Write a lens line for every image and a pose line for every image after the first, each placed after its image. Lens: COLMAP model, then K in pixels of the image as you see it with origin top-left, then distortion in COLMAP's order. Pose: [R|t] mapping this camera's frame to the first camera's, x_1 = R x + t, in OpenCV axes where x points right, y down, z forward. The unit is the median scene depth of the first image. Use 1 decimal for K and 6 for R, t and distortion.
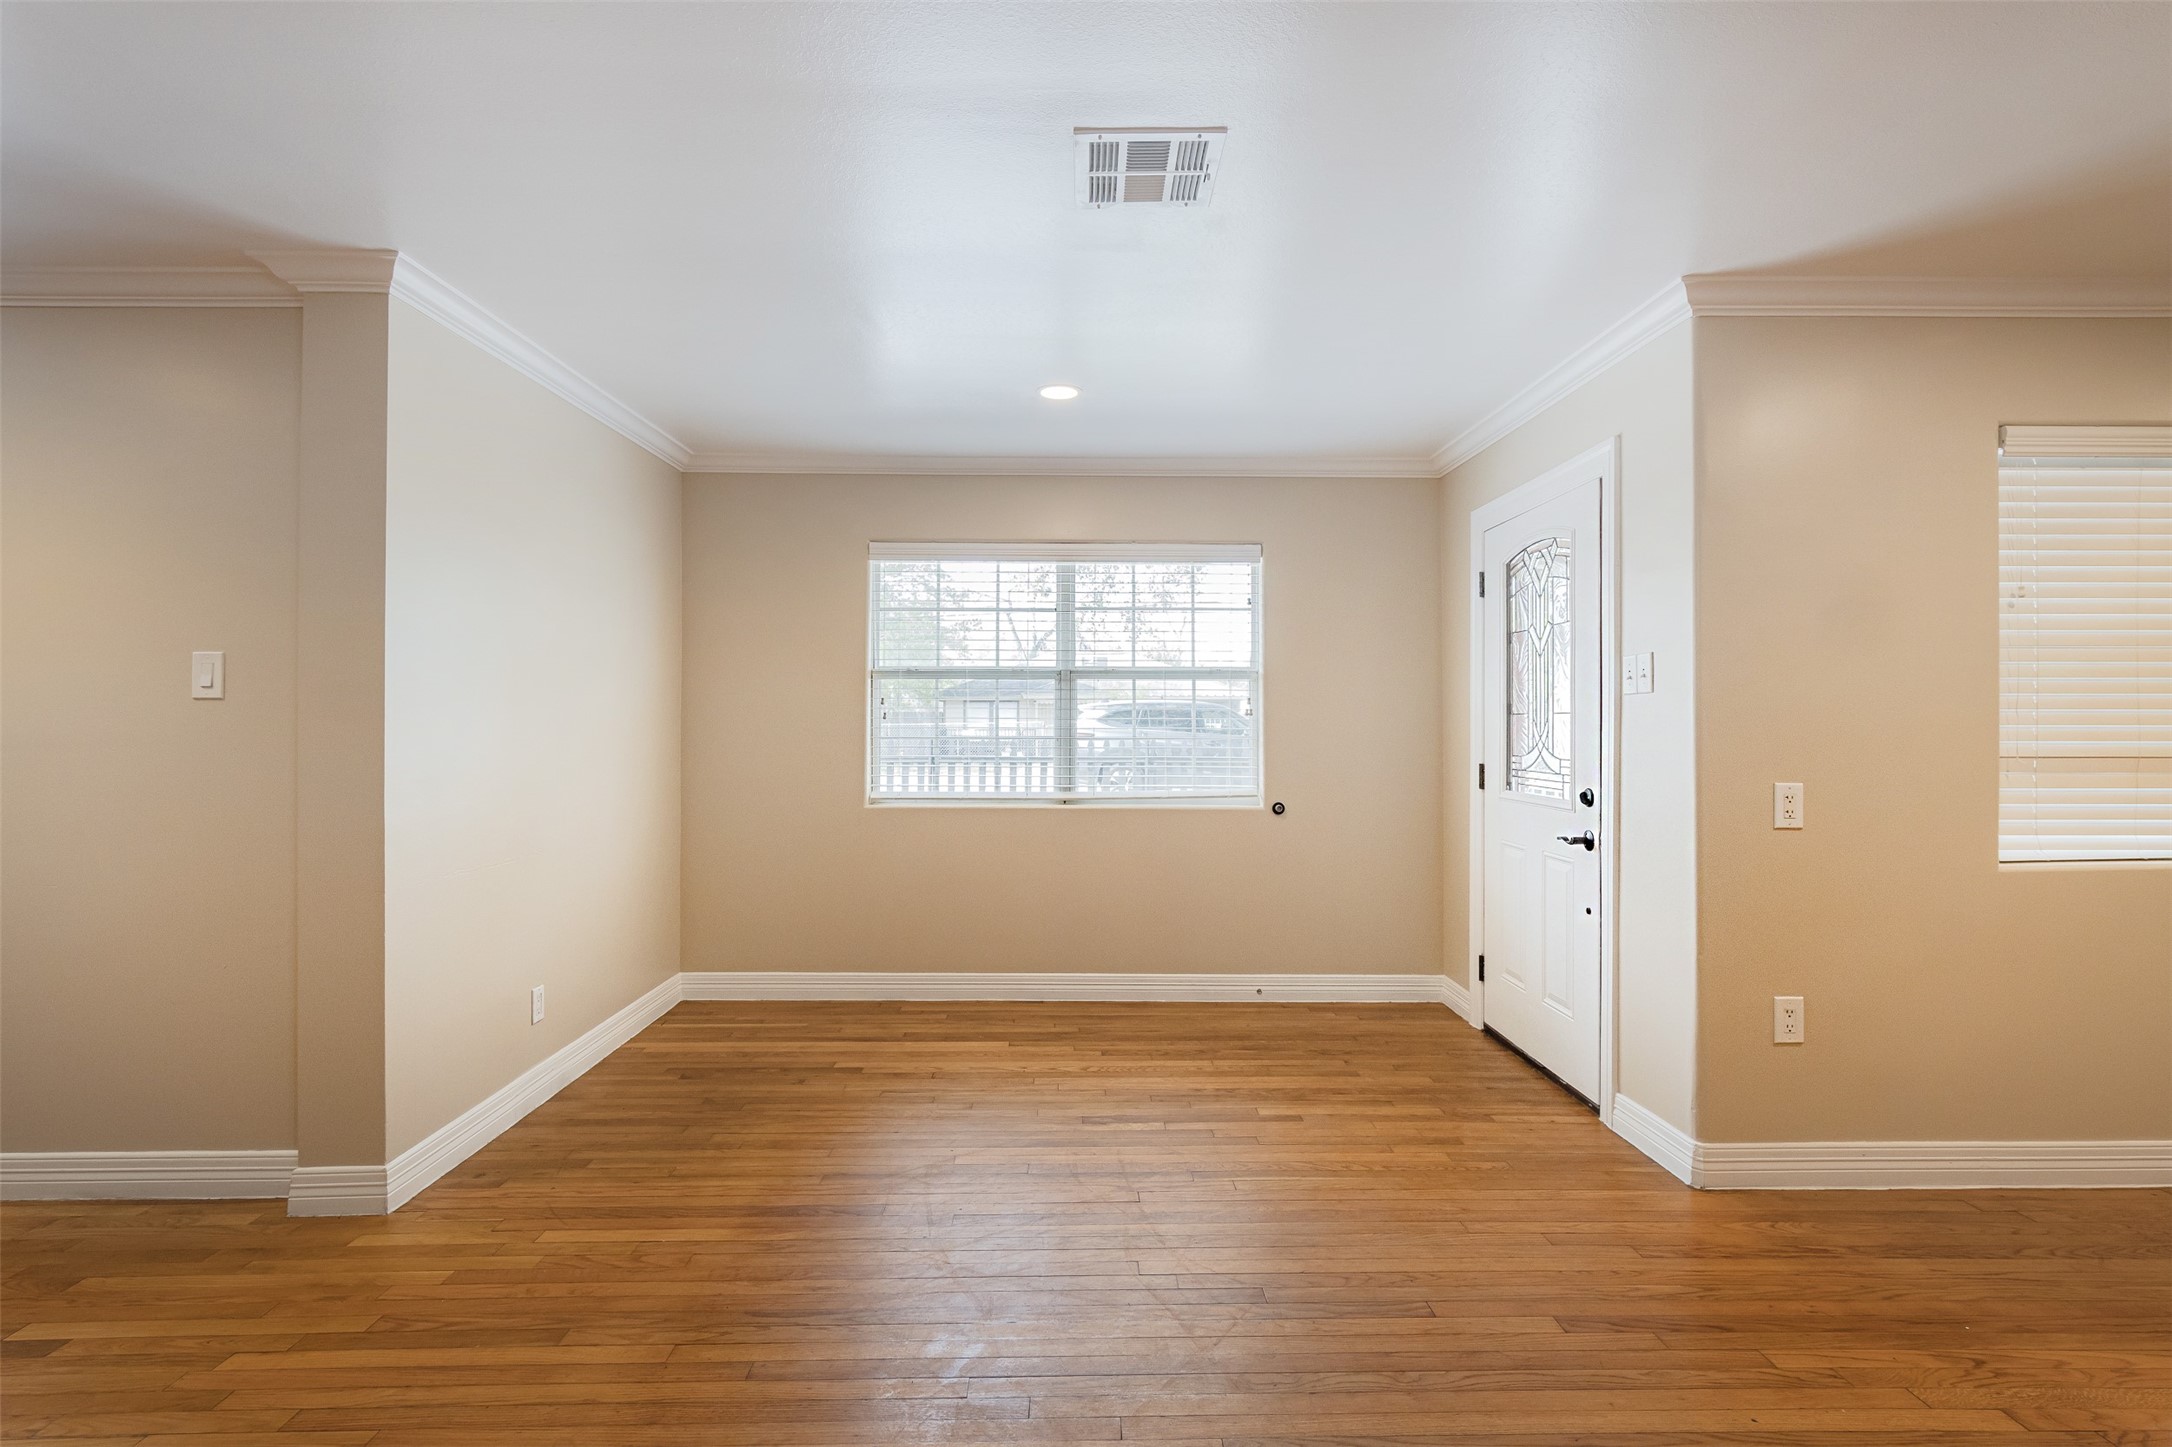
lens RADIAL K [[1008.4, 0, 1086.0], [0, 1008.4, 723.5], [0, 0, 1]] dist [0.001155, -0.000118]
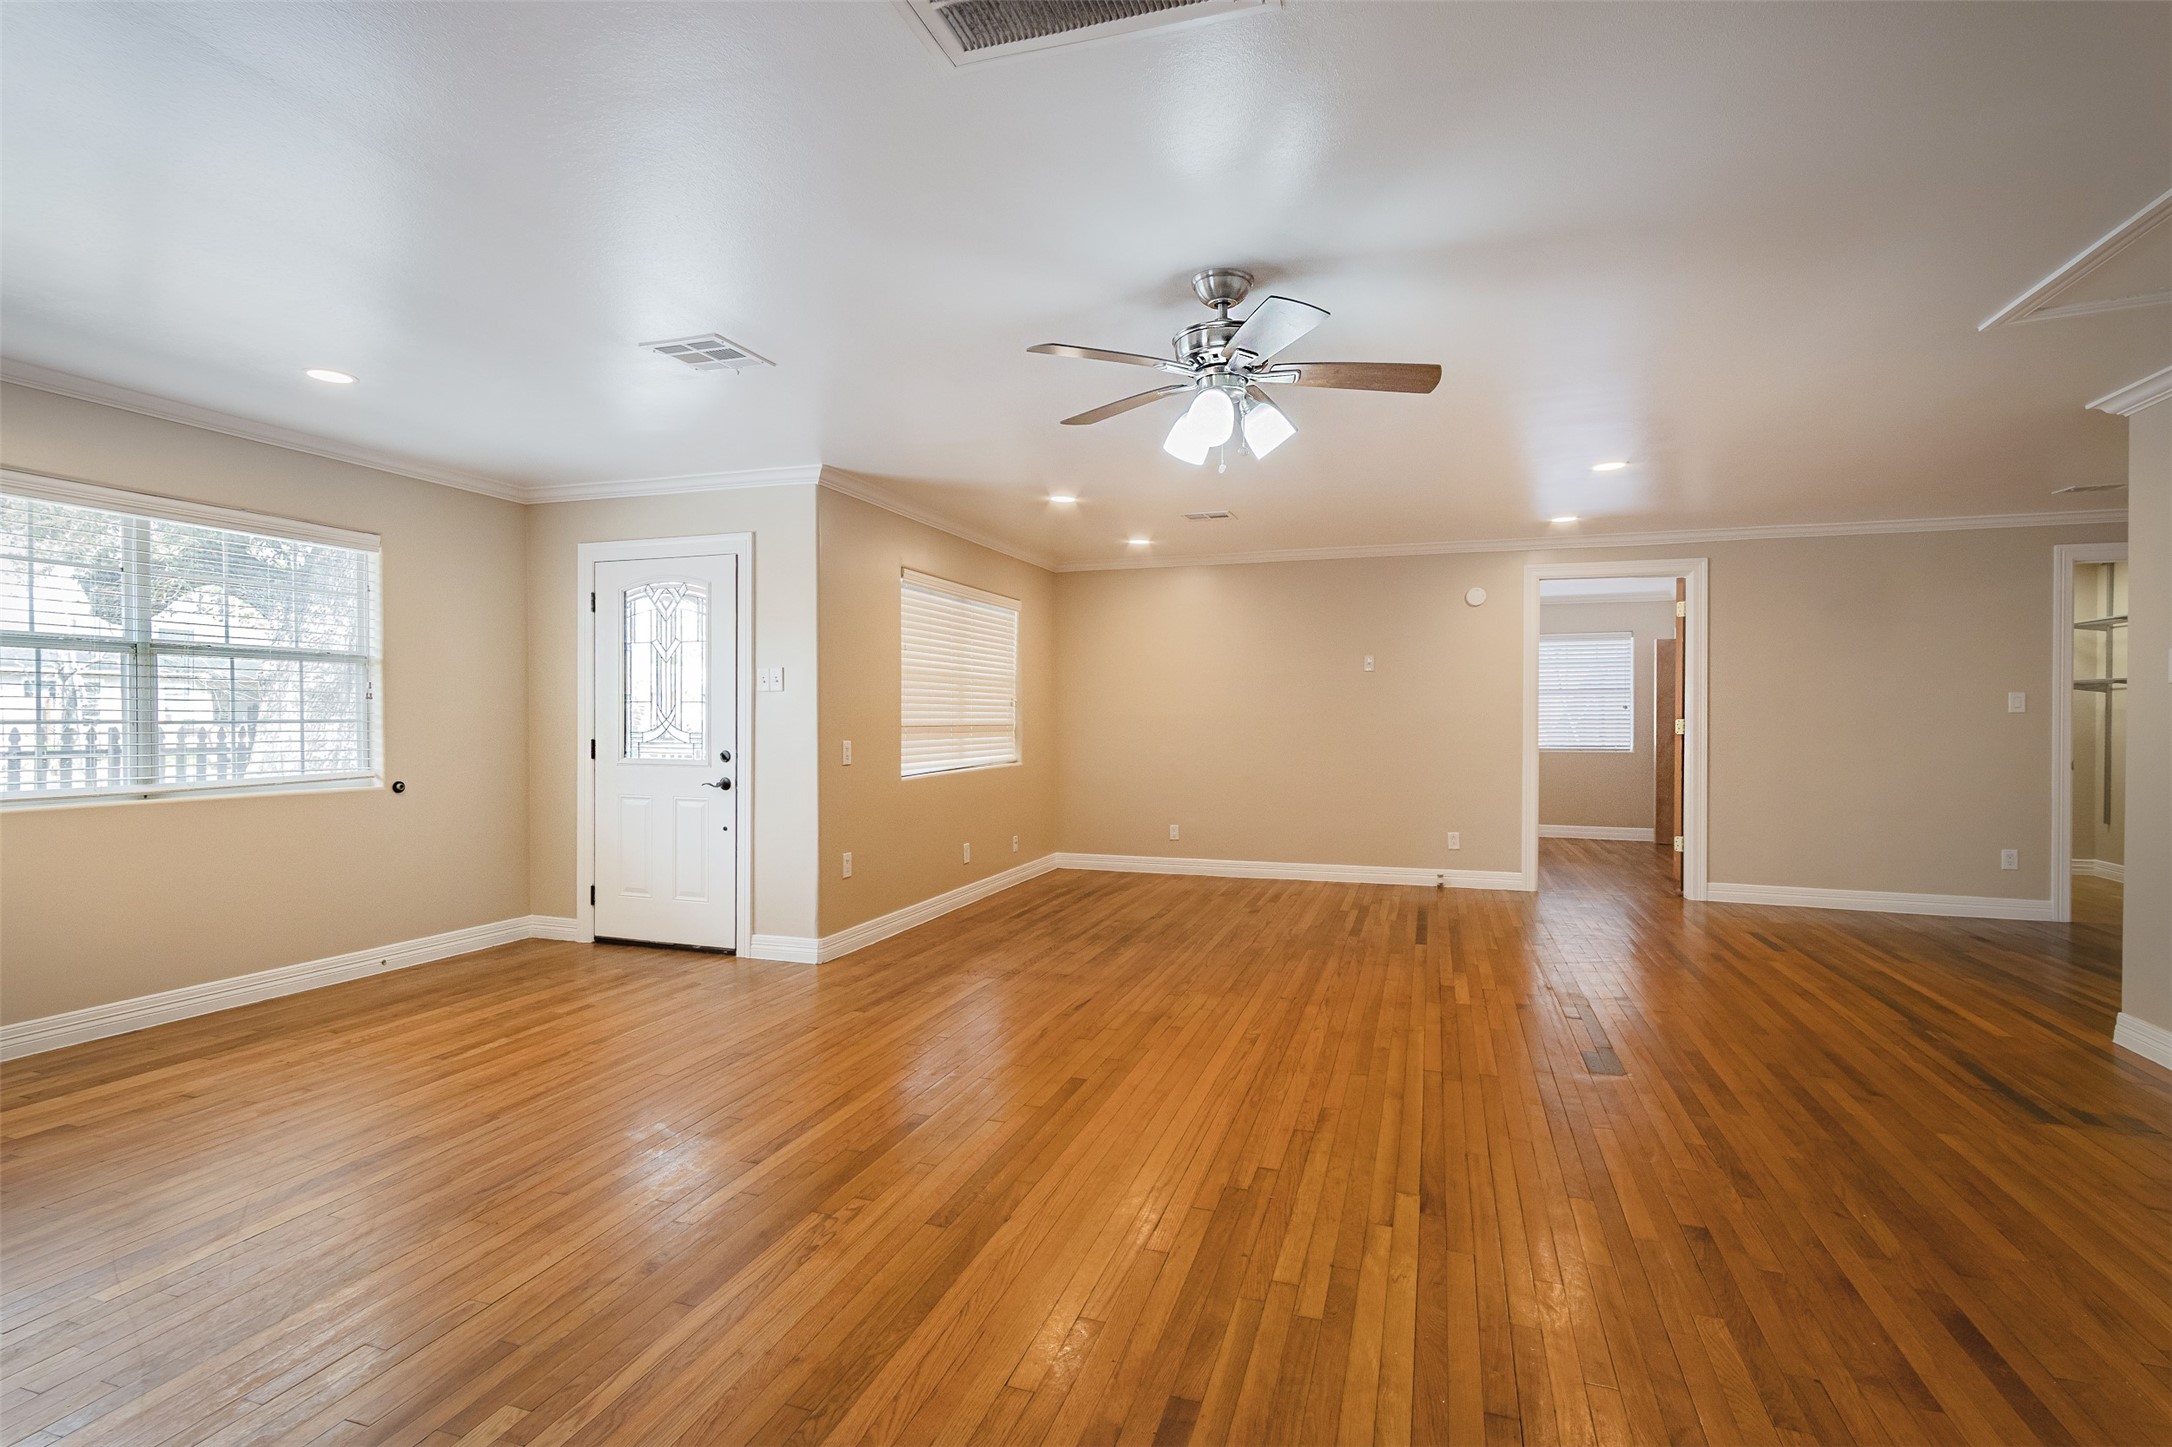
lens RADIAL K [[1026.2, 0, 1070.4], [0, 1026.2, 723.5], [0, 0, 1]] dist [0.002919, 0.000415]
pose [[0.348480, -0.006277, 0.937295, -0.716529], [-0.005340, 0.999948, 0.008682, 0.004874], [-0.937301, -0.008031, 0.348429, -0.050640]]
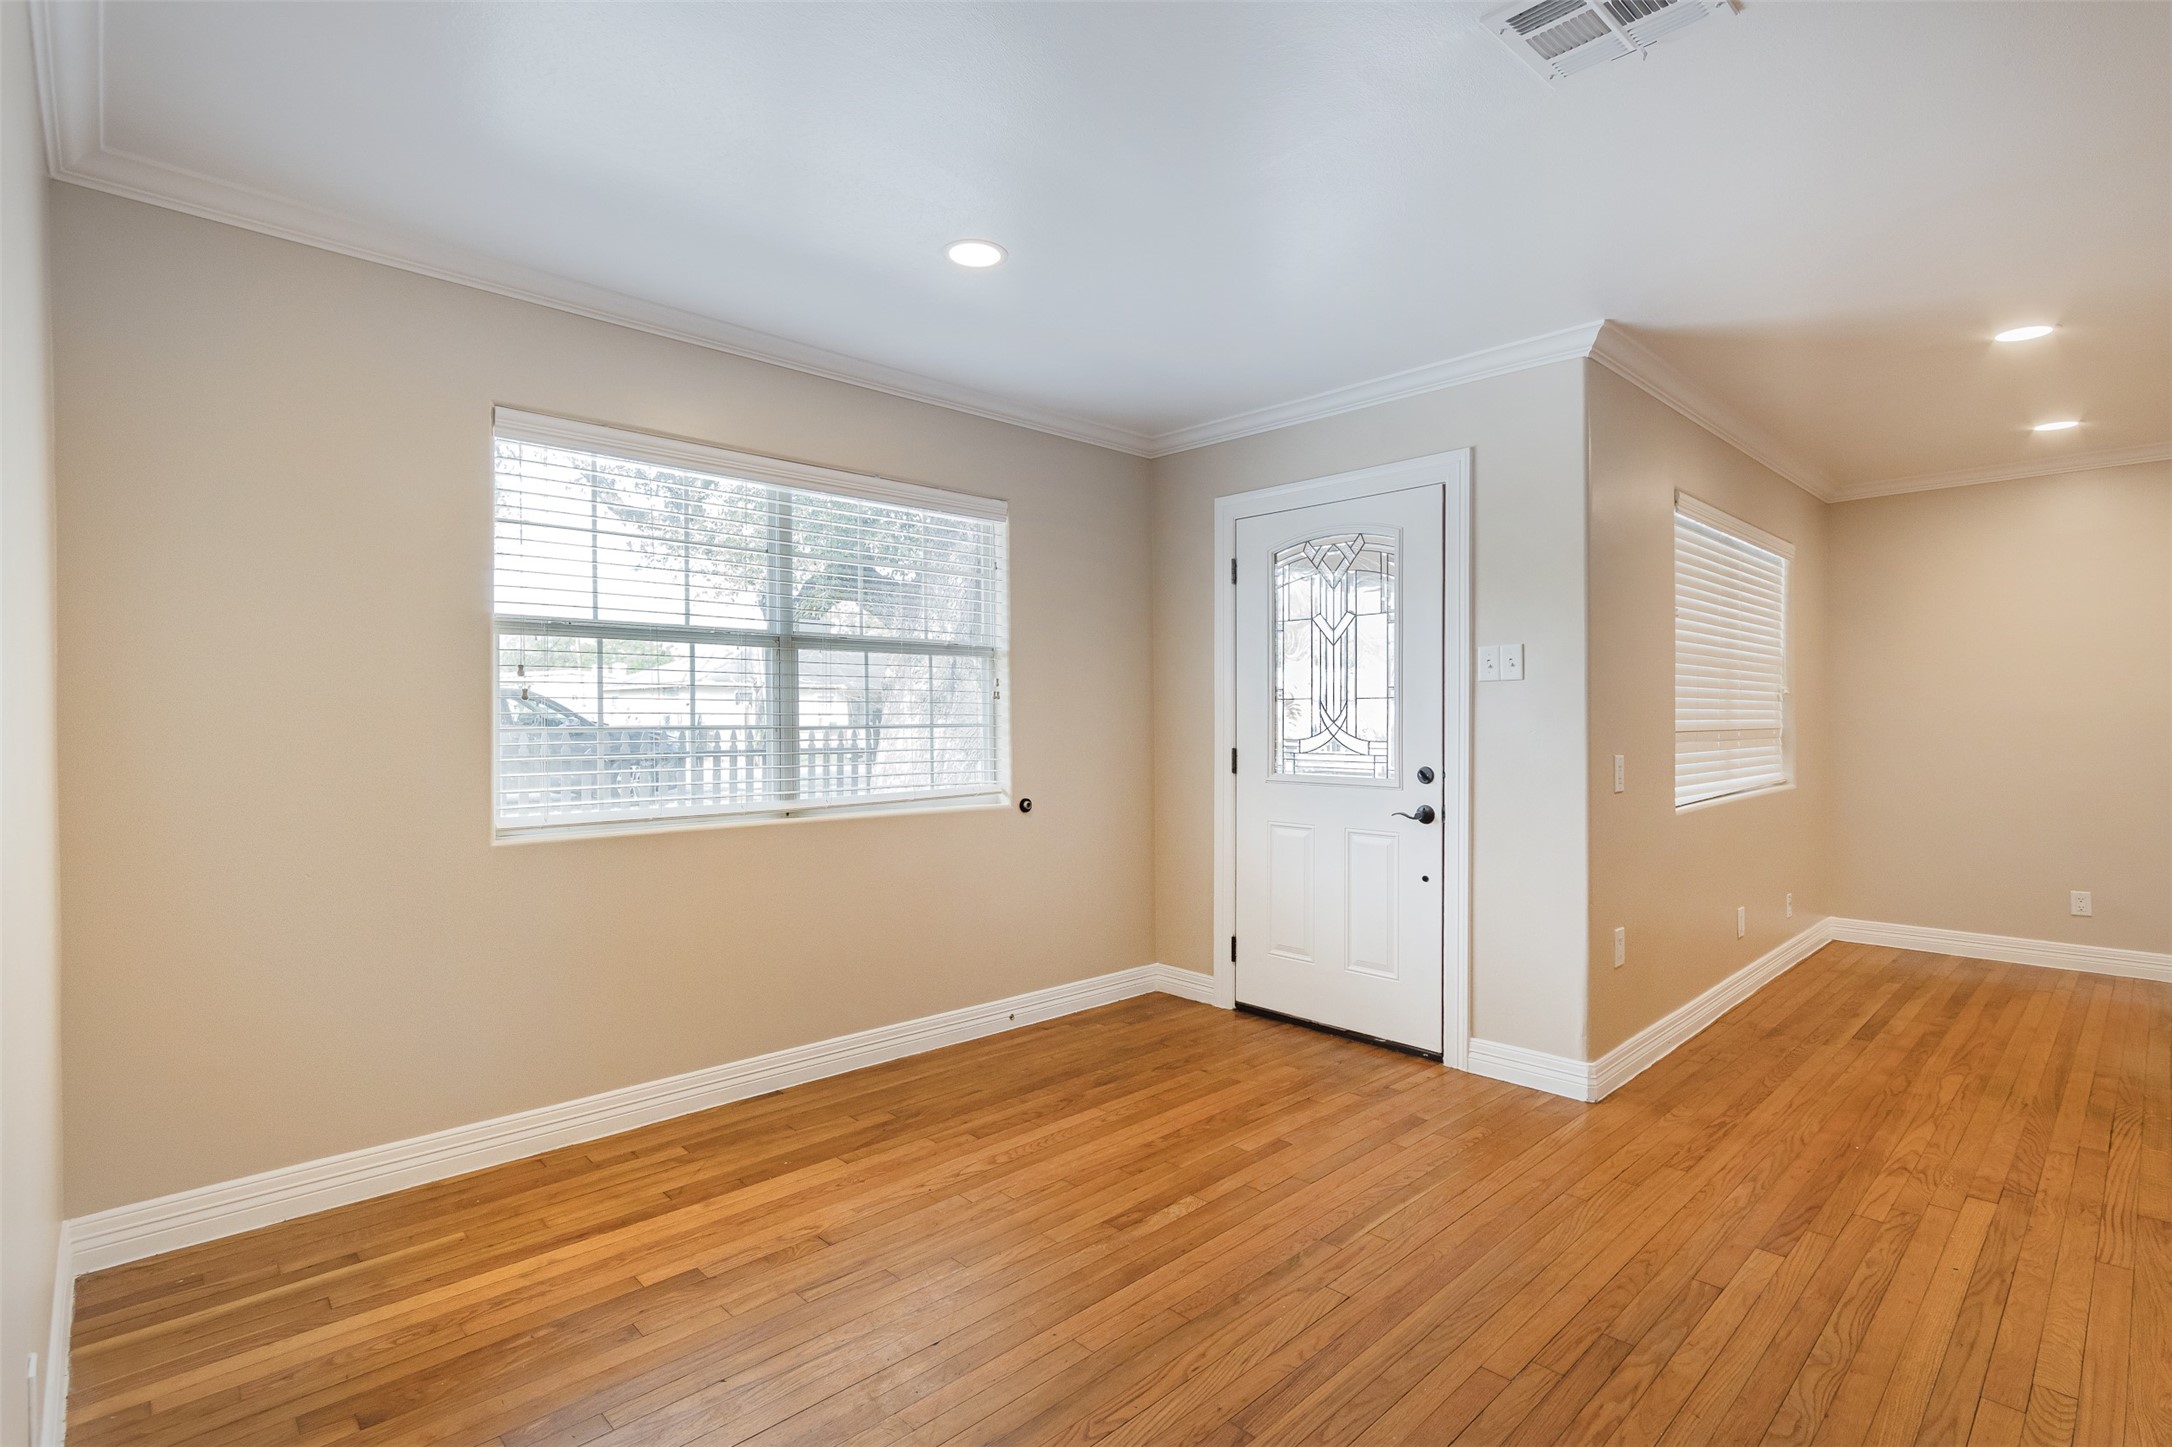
lens RADIAL K [[1018.3, 0, 1080.0], [0, 1018.3, 724.6], [0, 0, 1]] dist [0.003260, 0.000261]
pose [[0.736150, -0.007338, 0.676778, -0.464411], [0.000825, 0.999950, 0.009946, 0.006622], [-0.676818, -0.006763, 0.736120, 0.390997]]
